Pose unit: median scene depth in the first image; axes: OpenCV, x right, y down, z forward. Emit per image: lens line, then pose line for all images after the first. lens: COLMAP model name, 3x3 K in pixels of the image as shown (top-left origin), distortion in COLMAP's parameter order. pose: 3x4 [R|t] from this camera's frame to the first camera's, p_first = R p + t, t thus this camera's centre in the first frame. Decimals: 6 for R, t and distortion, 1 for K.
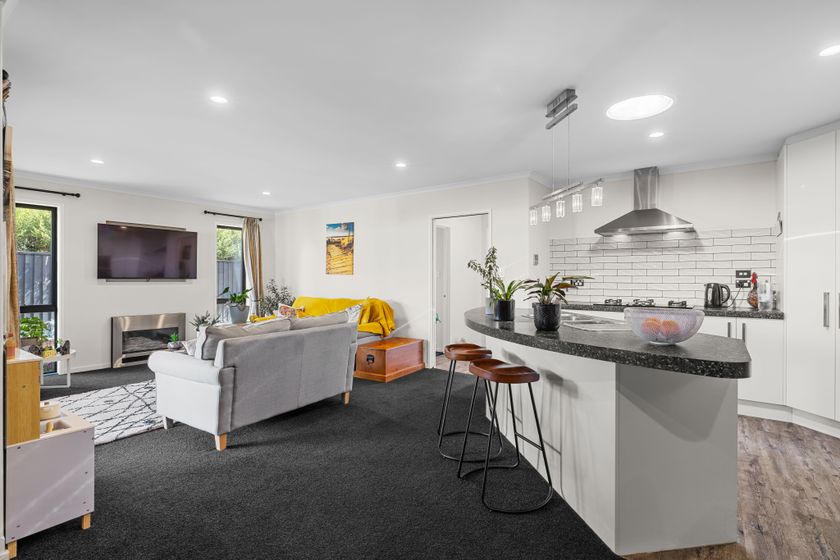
lens RADIAL K [[401.8, 0, 420.0], [0, 401.8, 280.0], [0, 0, 1]] dist [-0.000795, -0.000238]
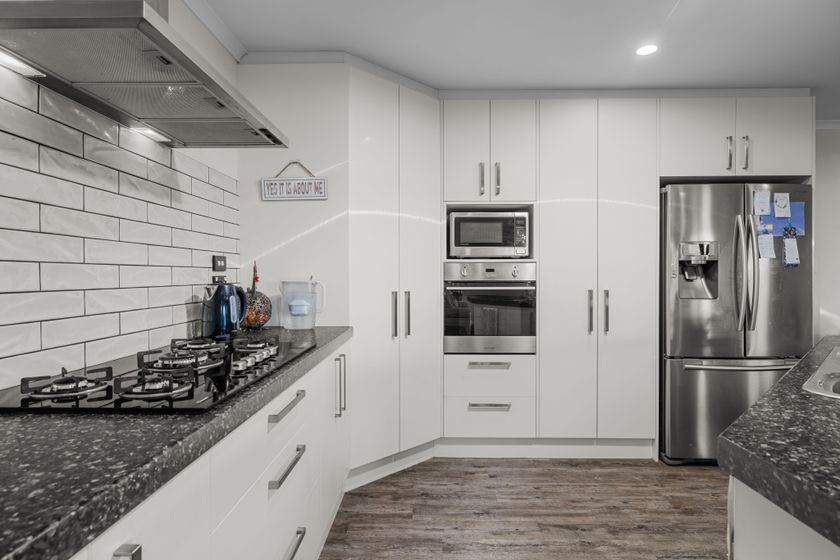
lens RADIAL K [[445.9, 0, 420.0], [0, 445.9, 280.0], [0, 0, 1]] dist [0.000039, 0.000154]
pose [[-0.577549, -0.011264, 0.816278, 0.311540], [-0.004428, 0.999933, 0.010665, -0.004750], [-0.816344, 0.002545, -0.577560, 1.596503]]
